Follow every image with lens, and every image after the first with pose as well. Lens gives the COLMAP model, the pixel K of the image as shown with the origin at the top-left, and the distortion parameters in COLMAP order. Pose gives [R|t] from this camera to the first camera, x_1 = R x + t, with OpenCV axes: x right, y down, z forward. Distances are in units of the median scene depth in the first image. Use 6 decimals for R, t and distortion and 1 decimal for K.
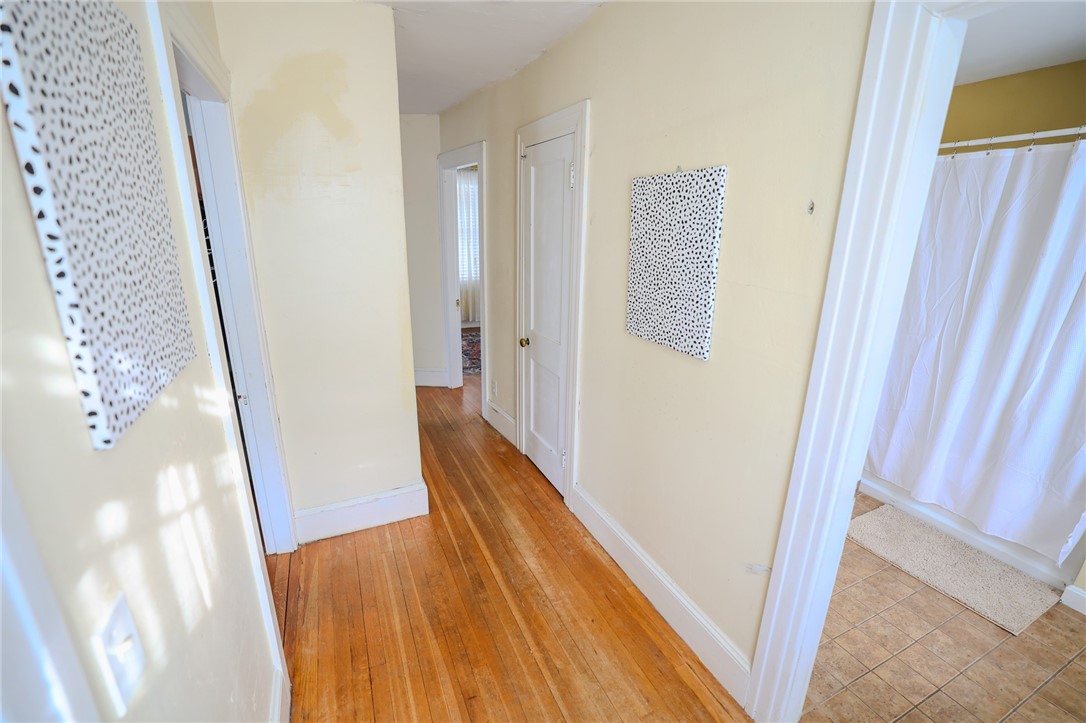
lens RADIAL K [[461.7, 0, 543.5], [0, 461.7, 364.8], [0, 0, 1]] dist [-0.011246, 0.003158]
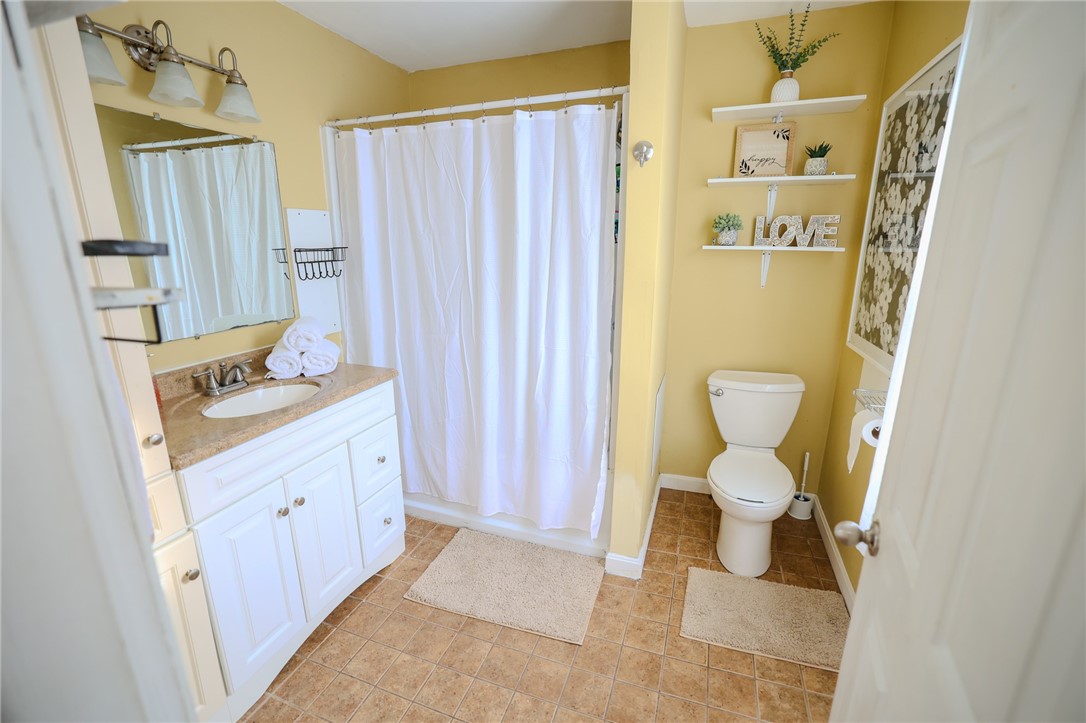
lens RADIAL K [[461.7, 0, 544.4], [0, 461.7, 359.7], [0, 0, 1]] dist [-0.011246, 0.003158]
pose [[0.708043, -0.187886, 0.680716, 0.404473], [0.212281, 0.976000, 0.048585, -0.019872], [-0.673507, 0.110103, 0.730935, 0.276514]]
